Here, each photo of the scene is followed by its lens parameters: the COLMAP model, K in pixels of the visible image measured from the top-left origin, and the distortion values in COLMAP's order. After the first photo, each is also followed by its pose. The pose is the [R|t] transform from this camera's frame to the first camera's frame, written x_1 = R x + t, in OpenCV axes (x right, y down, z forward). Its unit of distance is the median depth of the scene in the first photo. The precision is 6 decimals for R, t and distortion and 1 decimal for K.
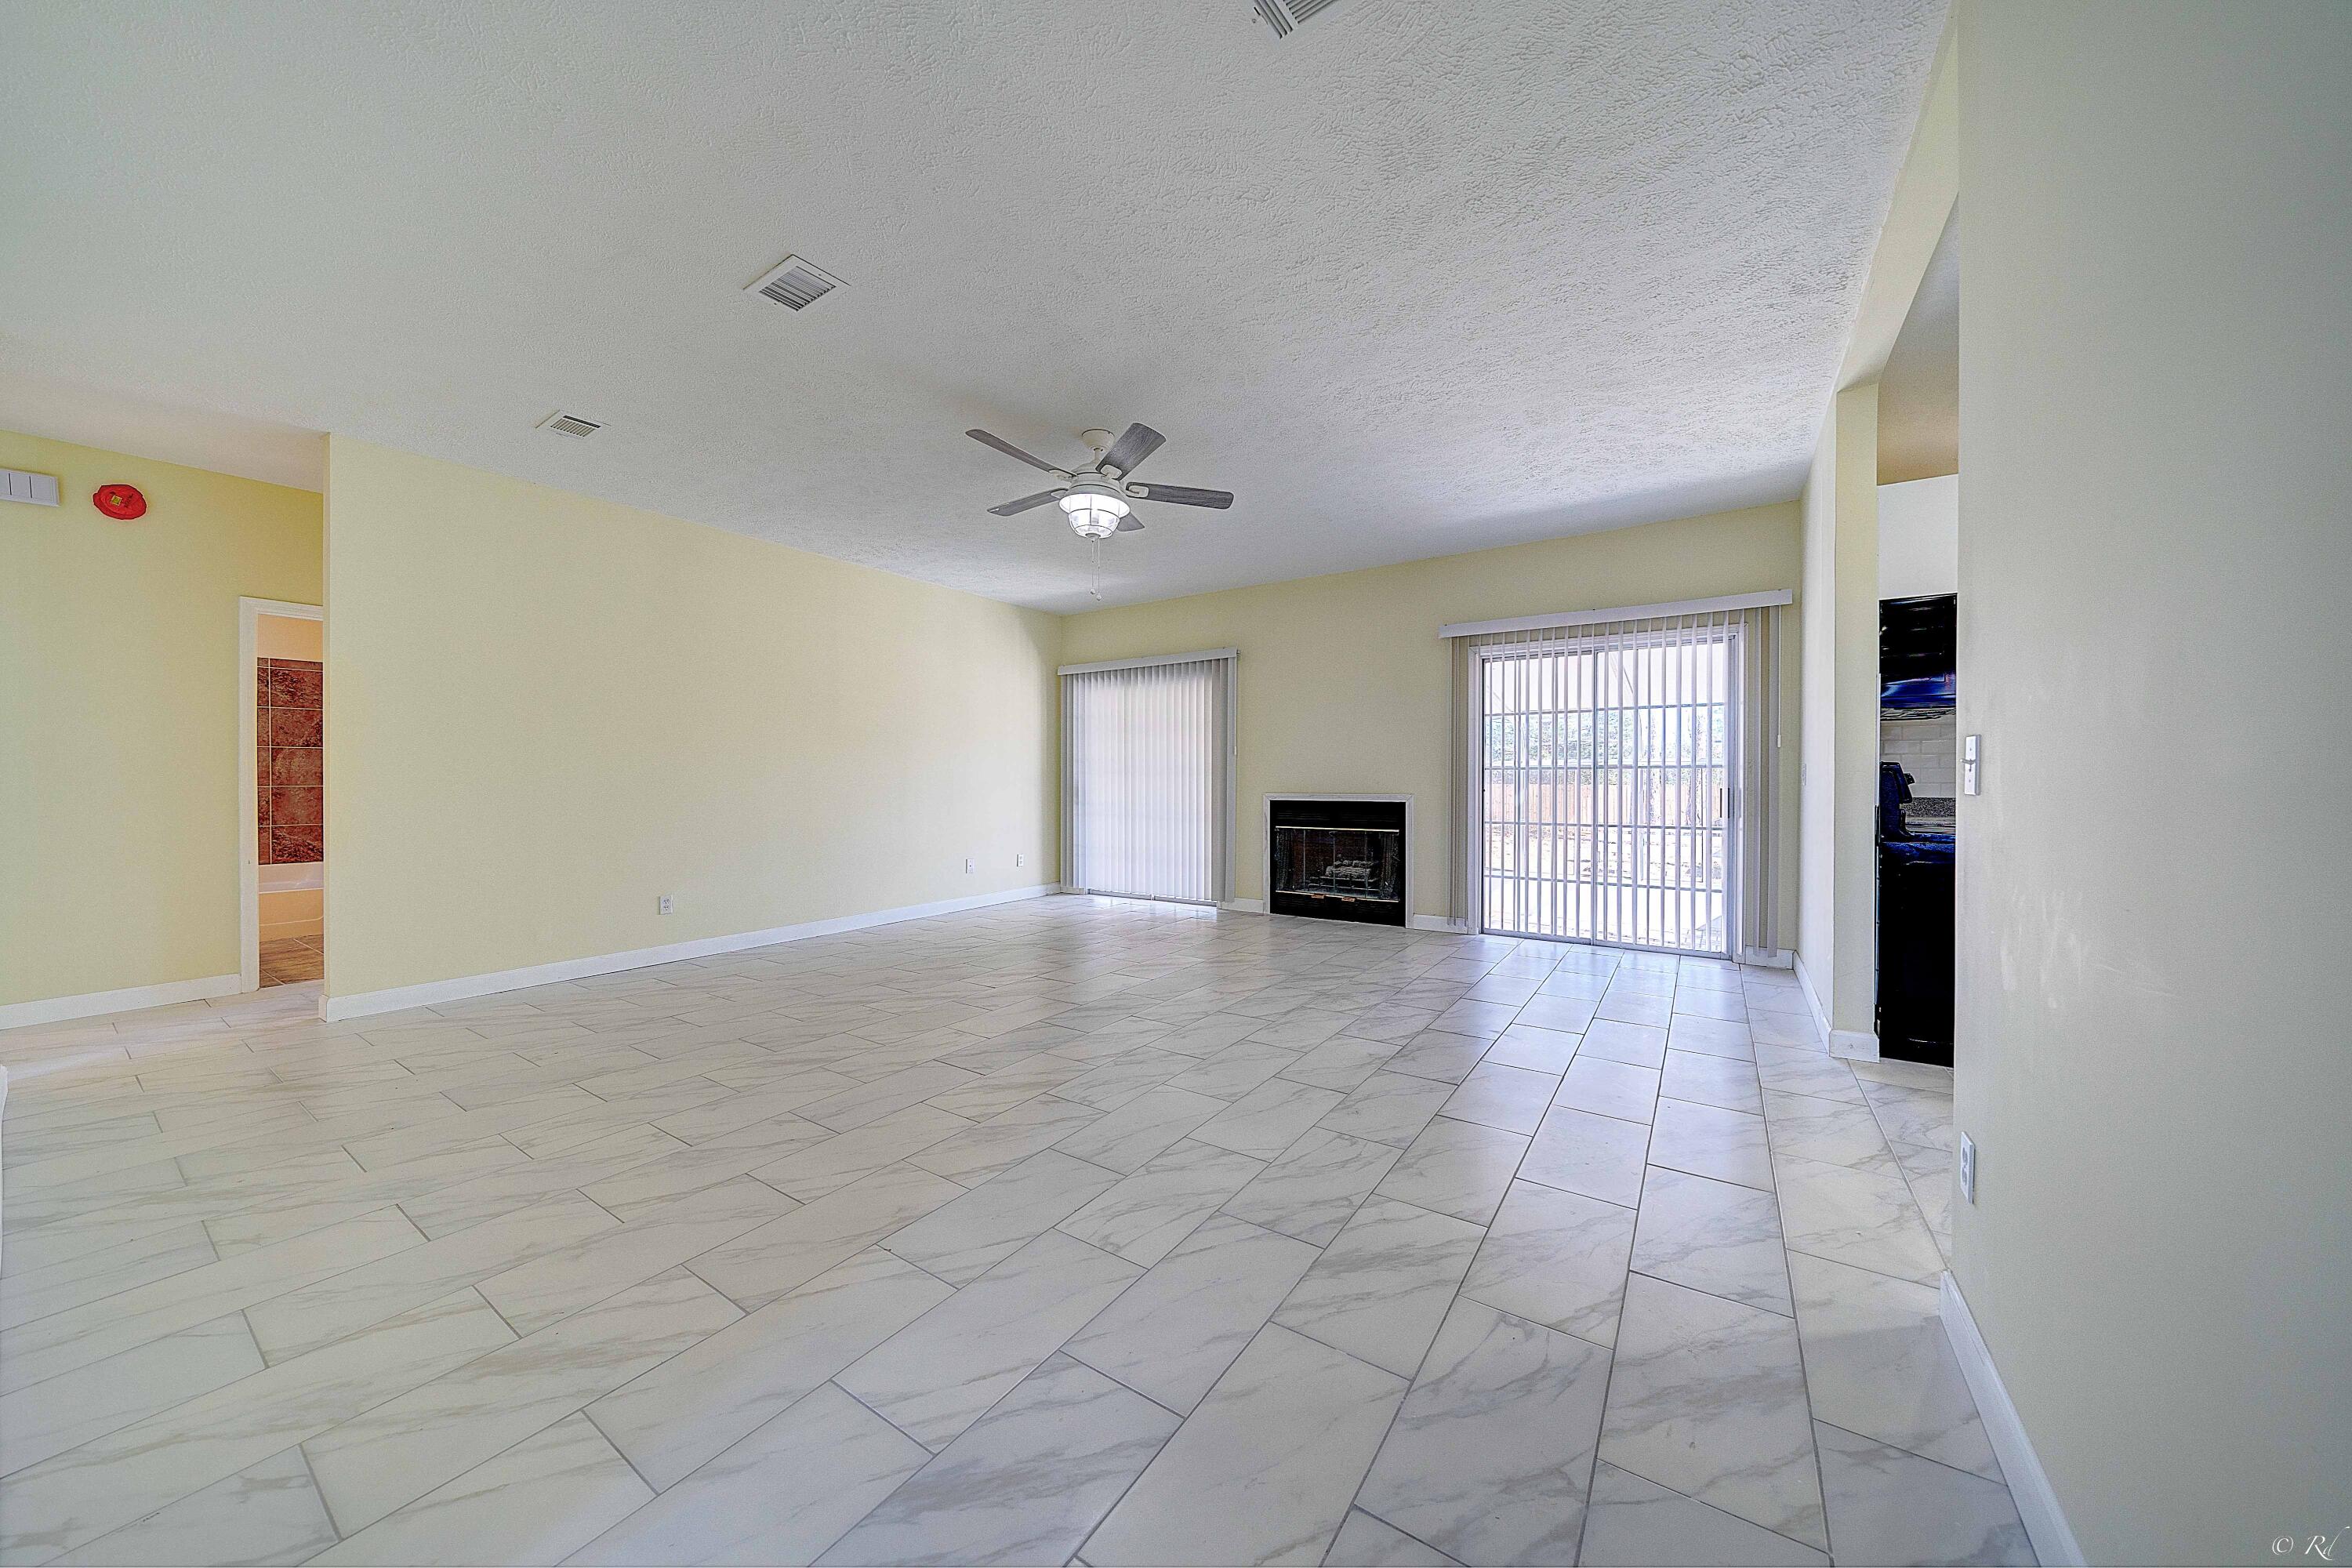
lens RADIAL K [[798.3, 0, 1176.0], [0, 798.3, 782.7], [0, 0, 1]] dist [-0.006049, 0.000397]
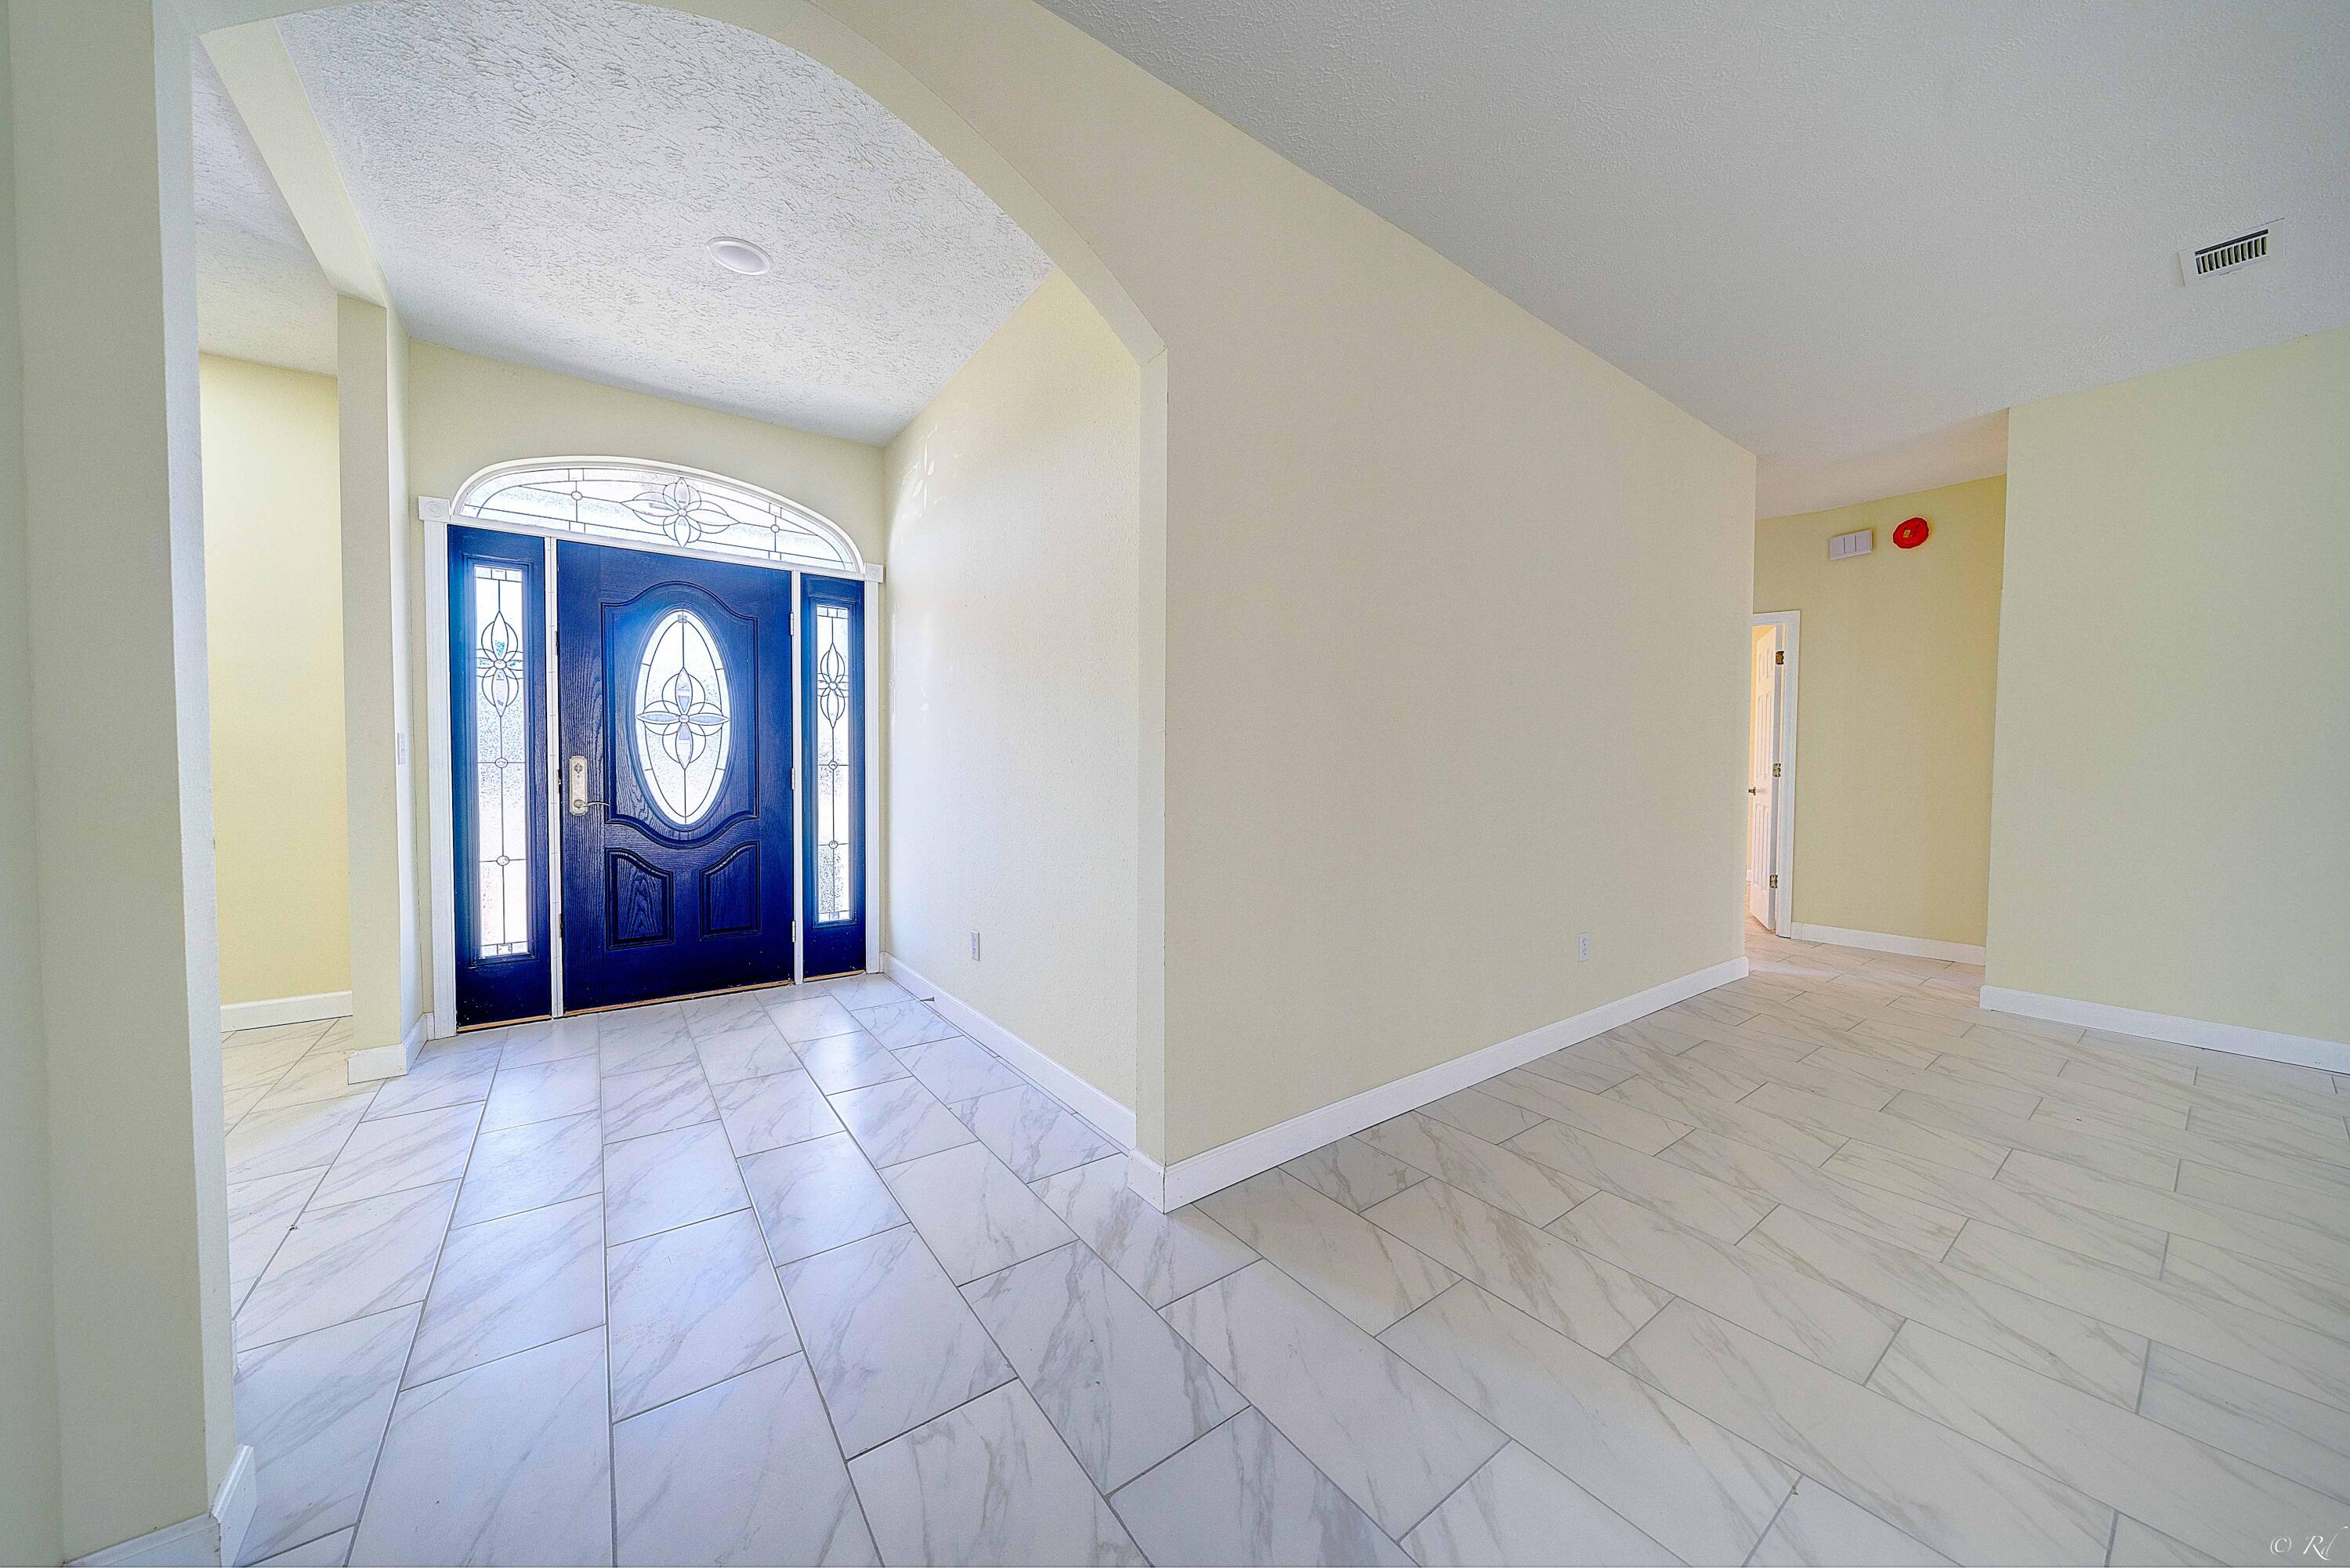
lens RADIAL K [[797.7, 0, 1172.7], [0, 797.7, 777.5], [0, 0, 1]] dist [-0.006049, 0.000397]
pose [[-0.335807, 0.020320, -0.941712, 0.356319], [-0.009161, 0.999650, 0.024837, -0.004688], [0.941886, 0.016968, -0.335503, 0.645021]]
